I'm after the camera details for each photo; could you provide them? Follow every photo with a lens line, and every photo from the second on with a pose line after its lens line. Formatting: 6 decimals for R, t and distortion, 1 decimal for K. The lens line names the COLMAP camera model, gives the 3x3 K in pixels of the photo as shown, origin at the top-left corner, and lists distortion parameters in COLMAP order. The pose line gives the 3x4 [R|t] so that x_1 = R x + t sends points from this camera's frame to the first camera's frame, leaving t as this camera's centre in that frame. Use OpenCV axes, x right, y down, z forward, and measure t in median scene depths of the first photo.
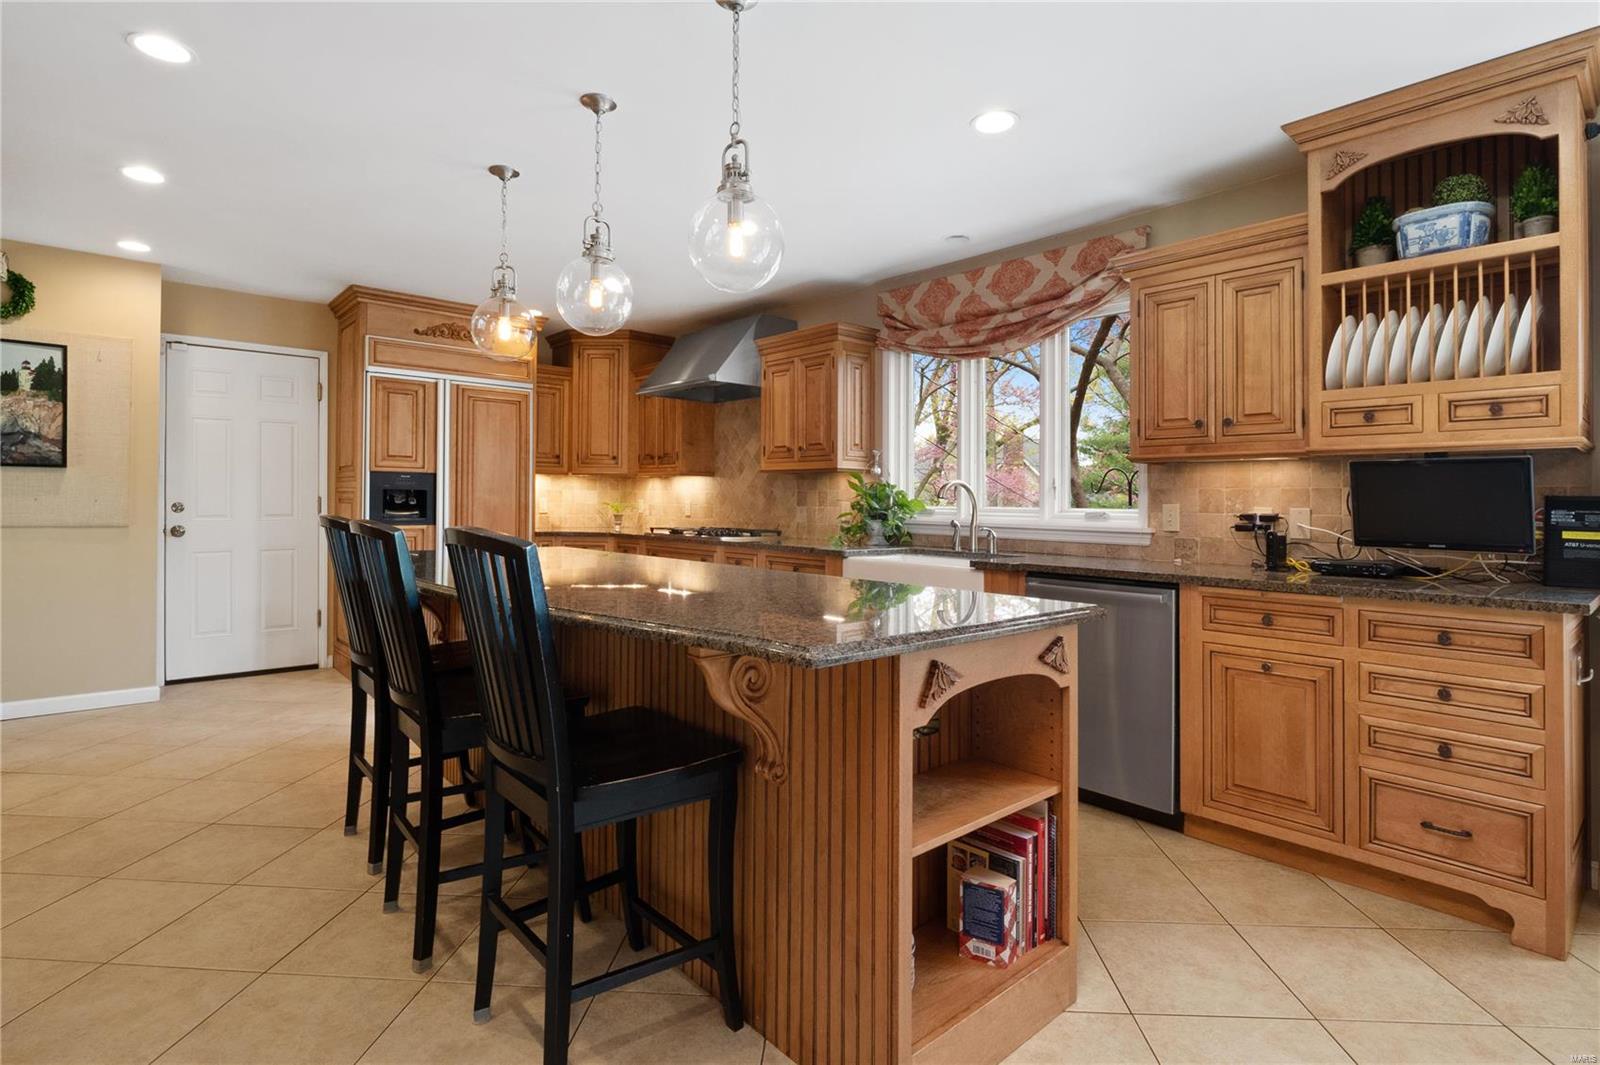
lens RADIAL K [[810.1, 0, 793.5], [0, 810.1, 491.0], [0, 0, 1]] dist [-0.000159, -0.000262]
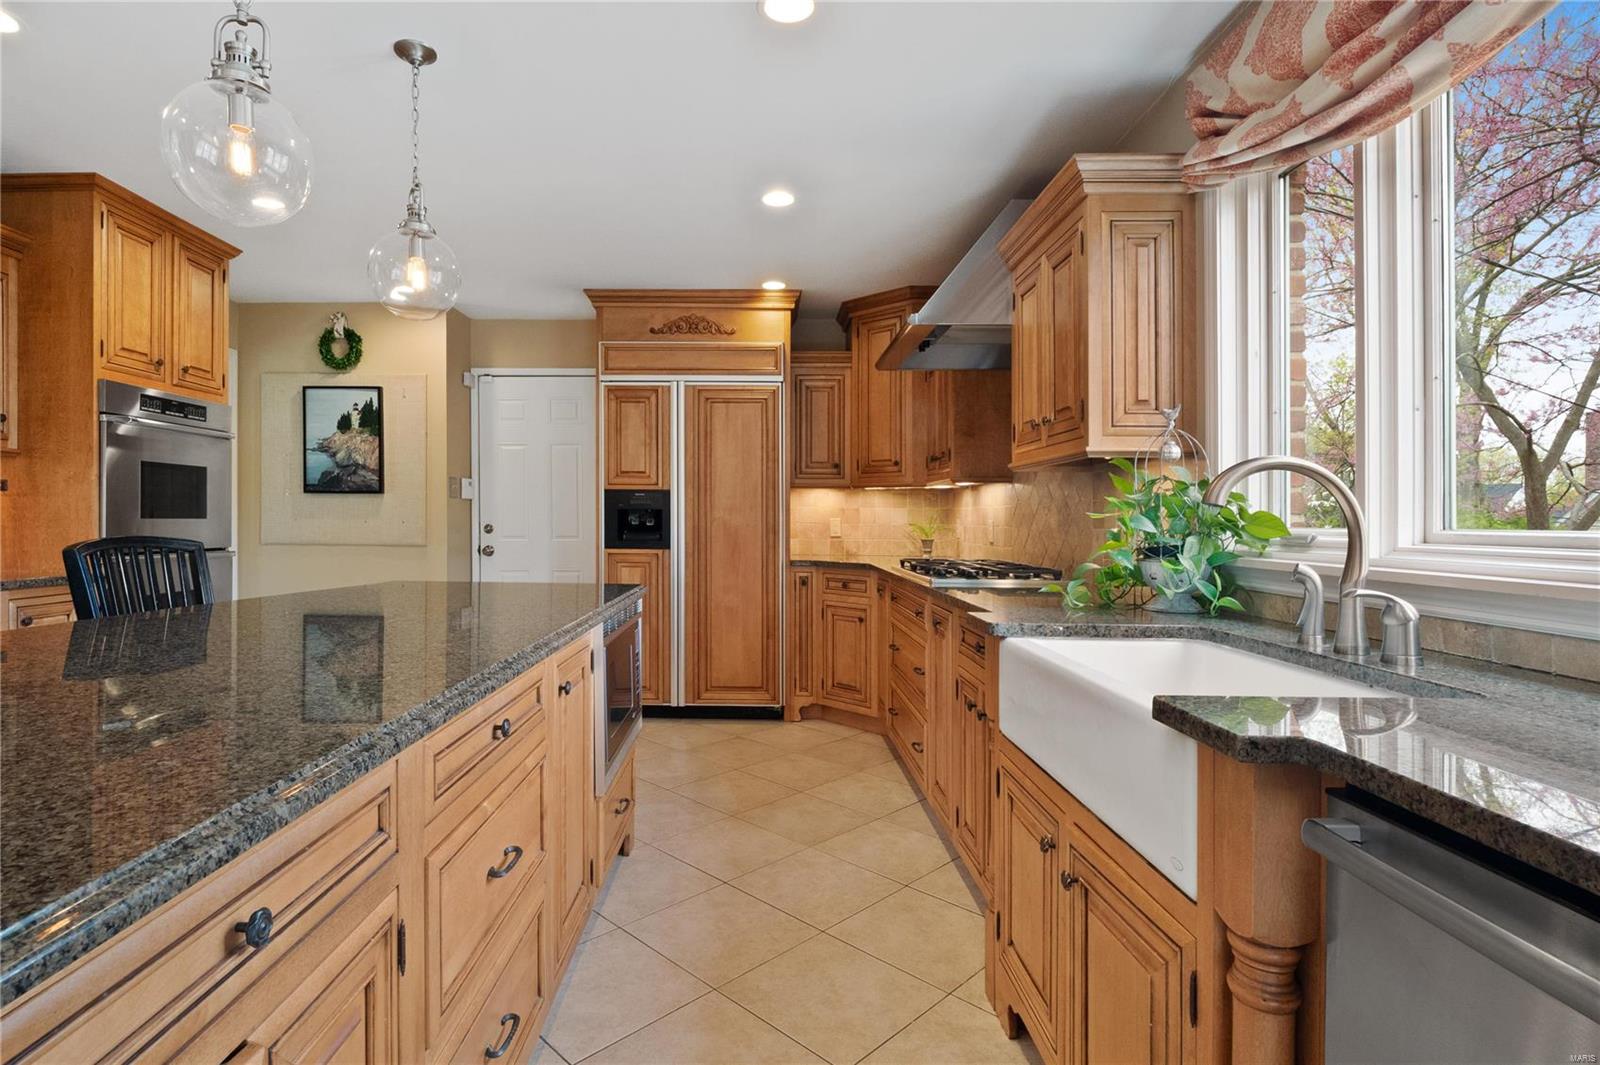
lens RADIAL K [[803.6, 0, 738.6], [0, 803.6, 517.2], [0, 0, 1]] dist [0.000622, -0.000160]
pose [[0.736011, -0.008540, -0.676915, 0.243104], [0.010410, 0.999945, -0.001296, 0.011382], [0.676889, -0.006092, 0.736060, 0.511822]]
